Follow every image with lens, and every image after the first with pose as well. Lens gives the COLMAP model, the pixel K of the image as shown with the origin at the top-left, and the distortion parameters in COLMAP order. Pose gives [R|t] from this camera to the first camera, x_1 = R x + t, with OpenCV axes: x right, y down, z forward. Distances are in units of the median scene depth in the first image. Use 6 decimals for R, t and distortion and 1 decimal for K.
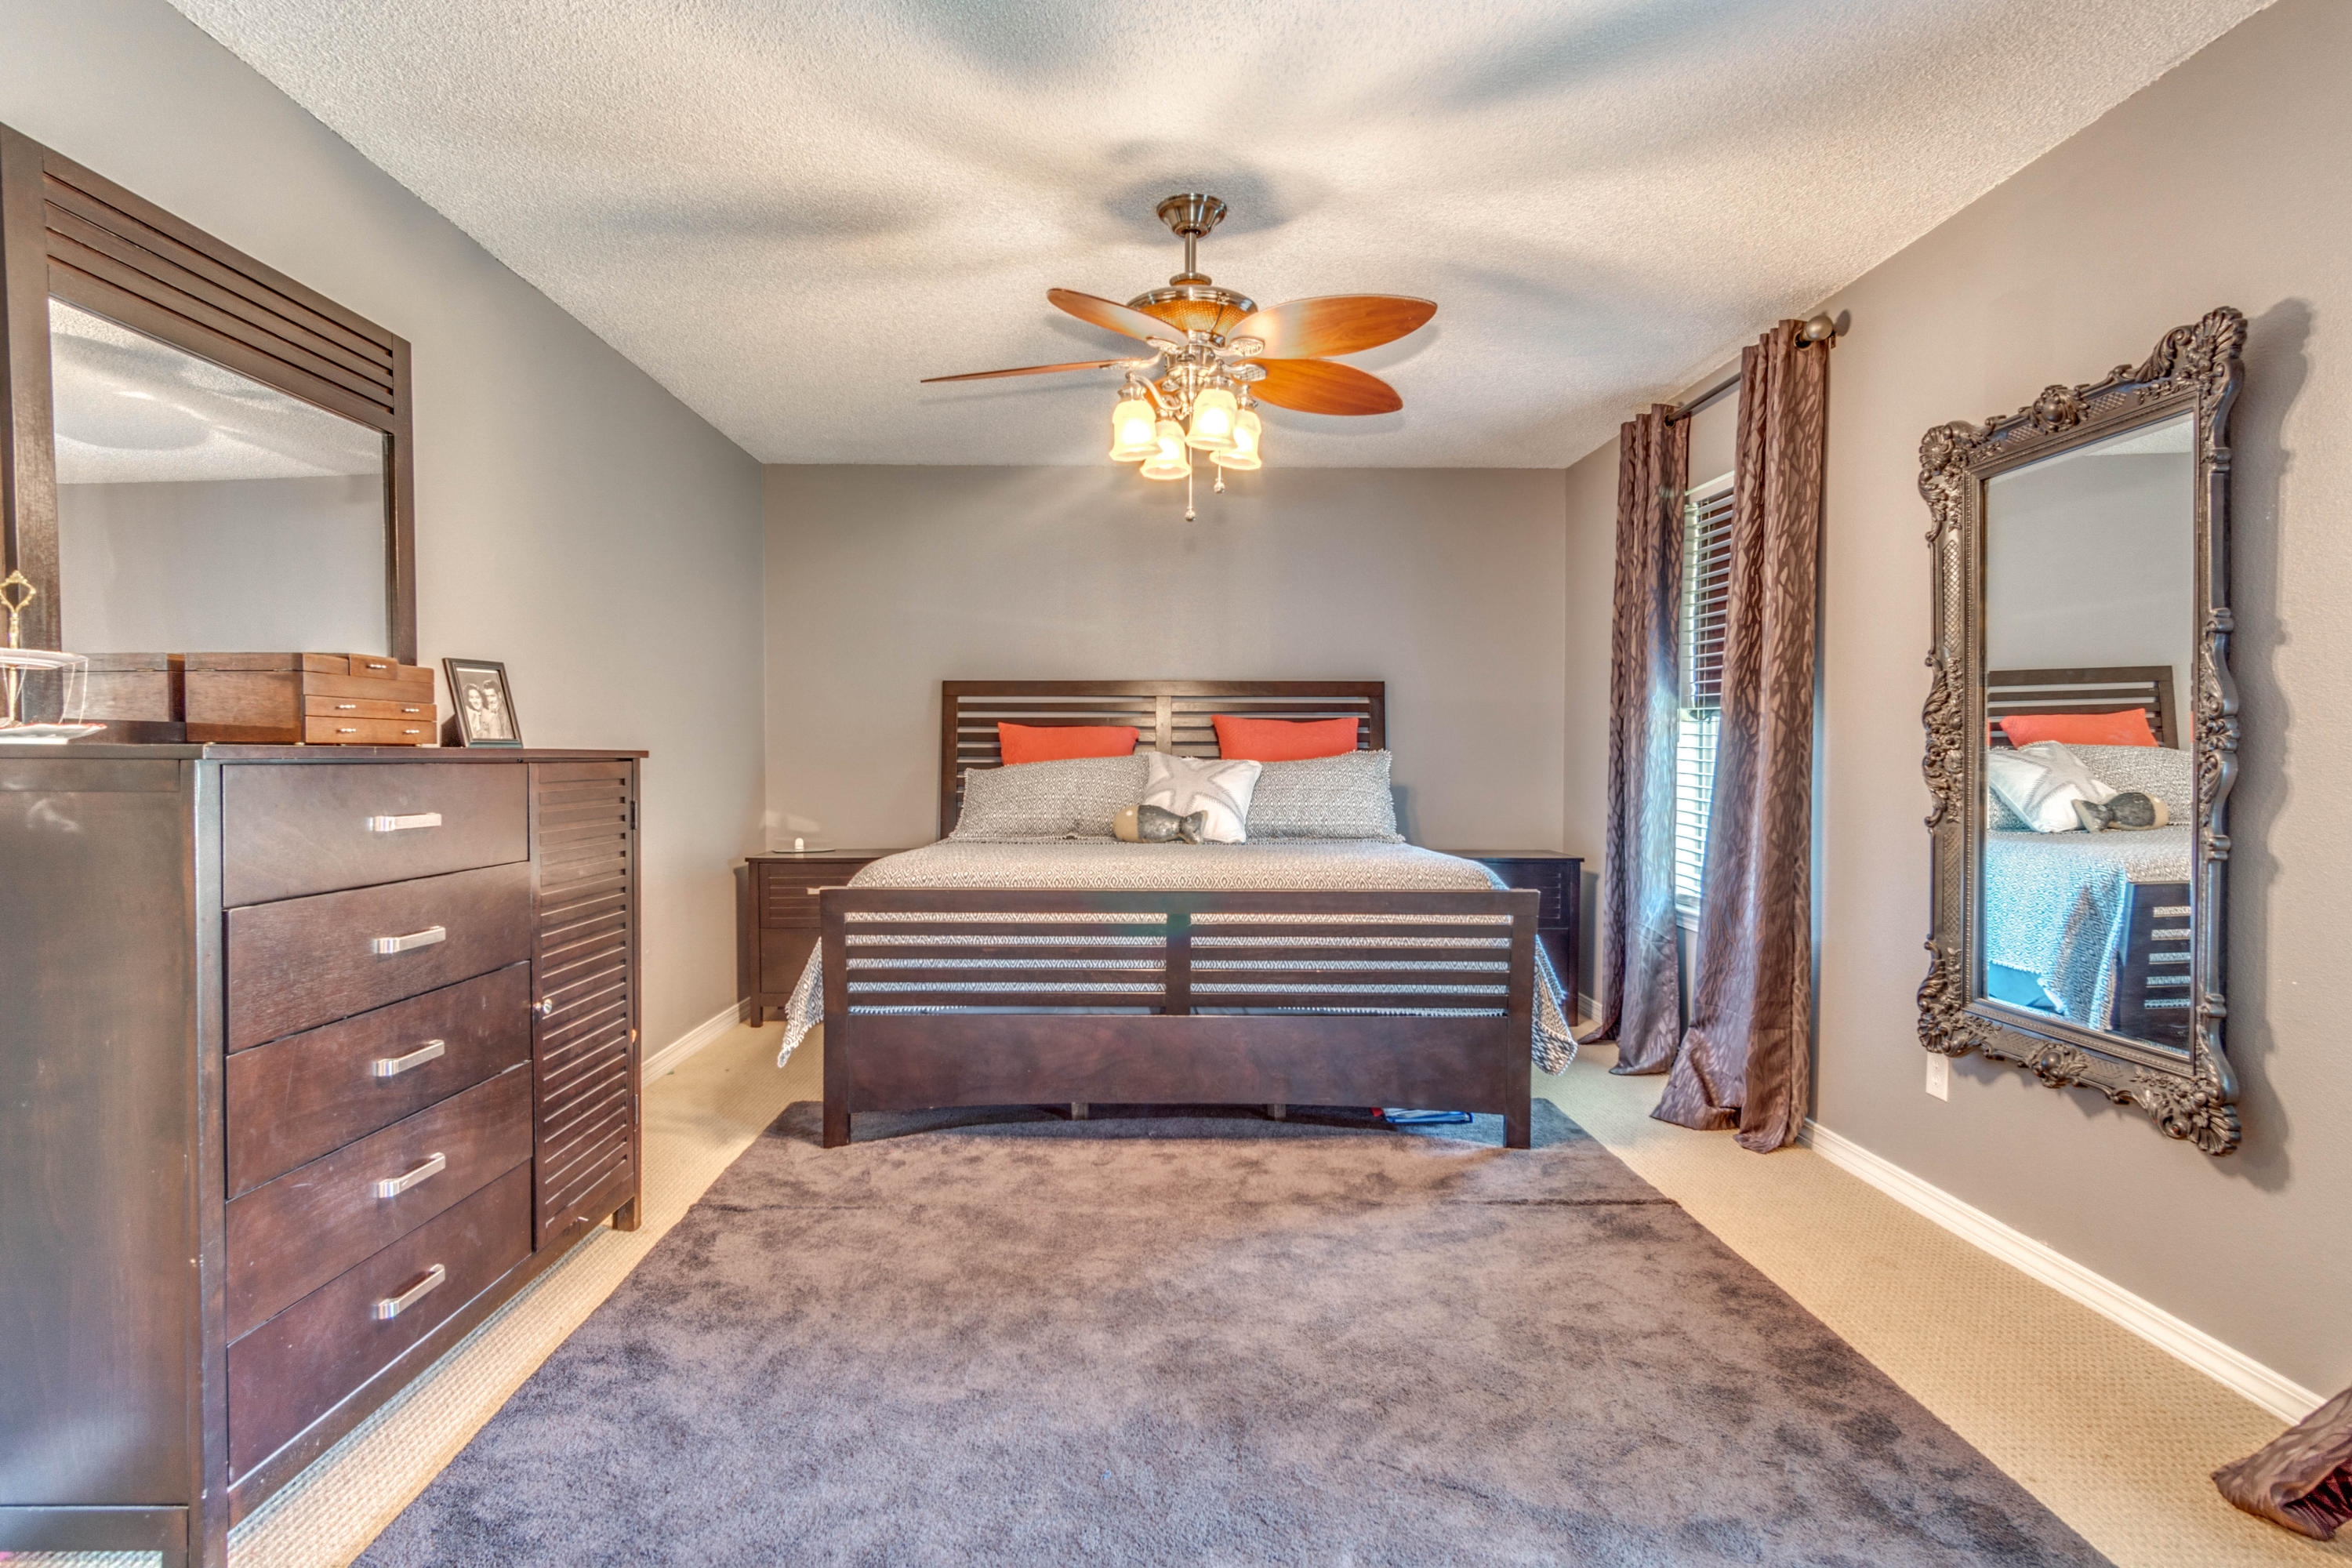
lens RADIAL K [[1248.9, 0, 1126.4], [0, 1248.9, 777.6], [0, 0, 1]] dist [-0.003362, 0.004522]
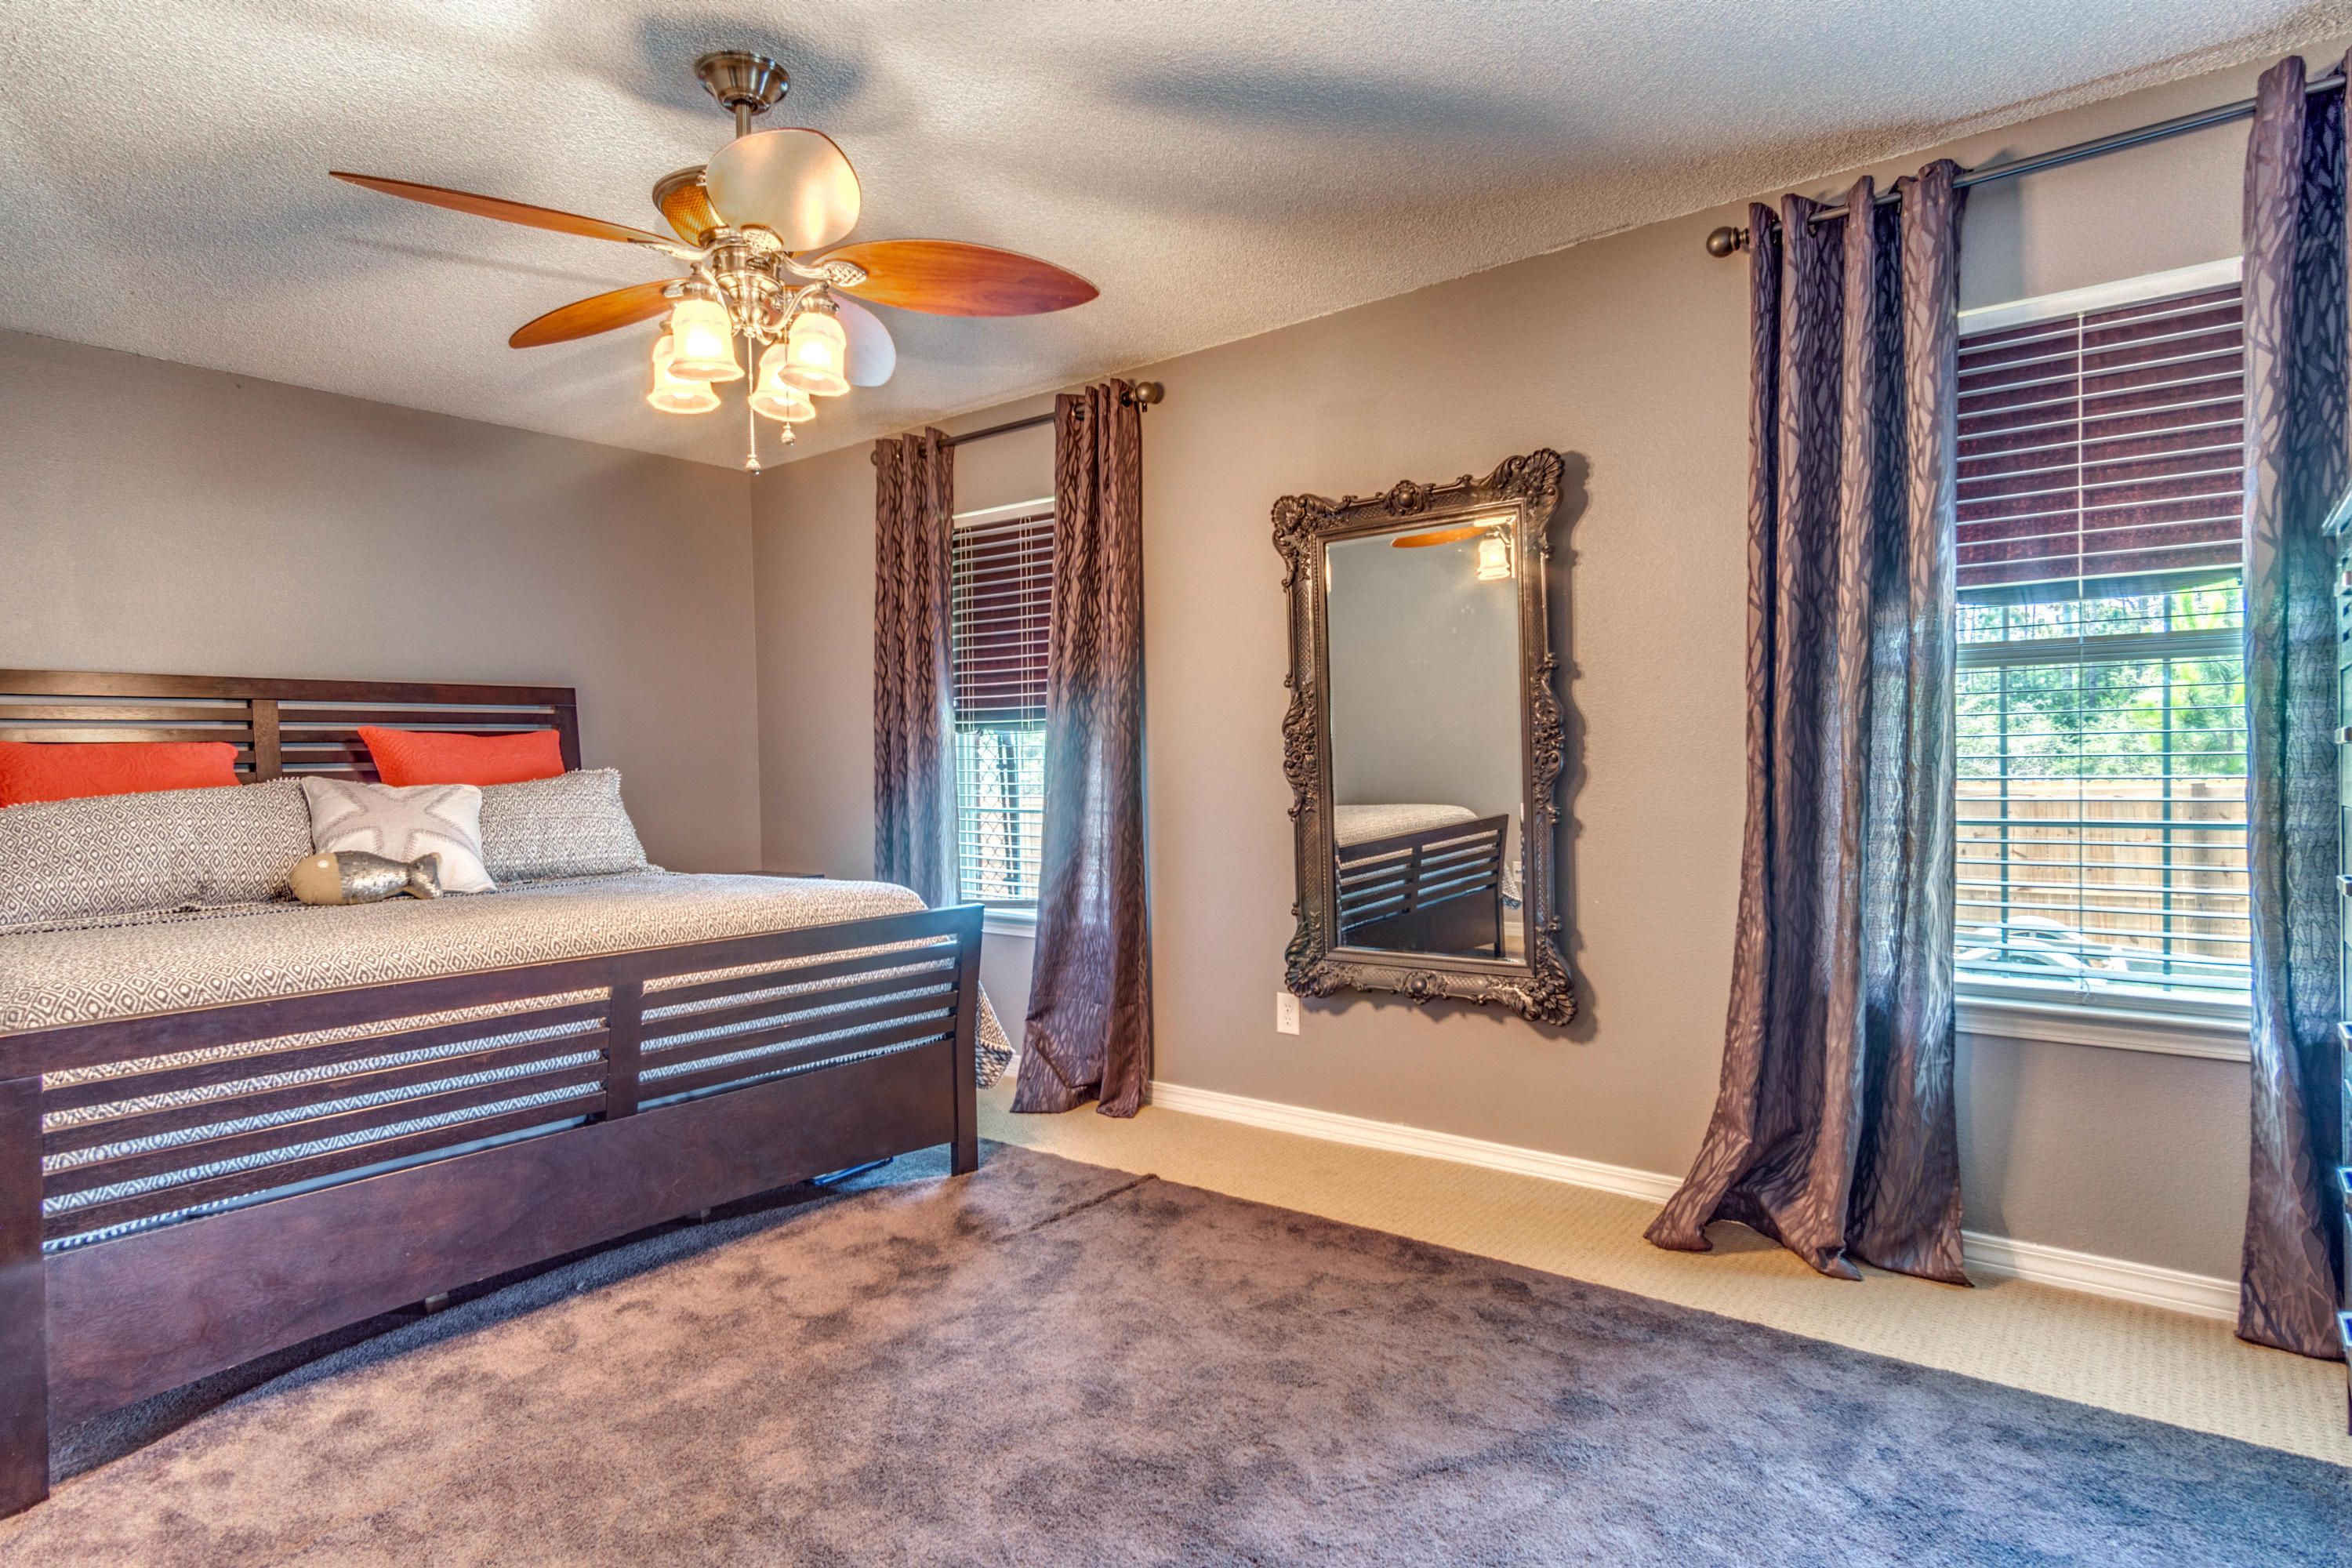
lens RADIAL K [[1248.9, 0, 1172.9], [0, 1248.9, 776.6], [0, 0, 1]] dist [-0.003362, 0.004522]
pose [[0.631124, -0.025049, 0.775277, -0.354219], [0.037113, 0.999309, 0.002075, -0.006377], [-0.774794, 0.027464, 0.631618, 0.274264]]
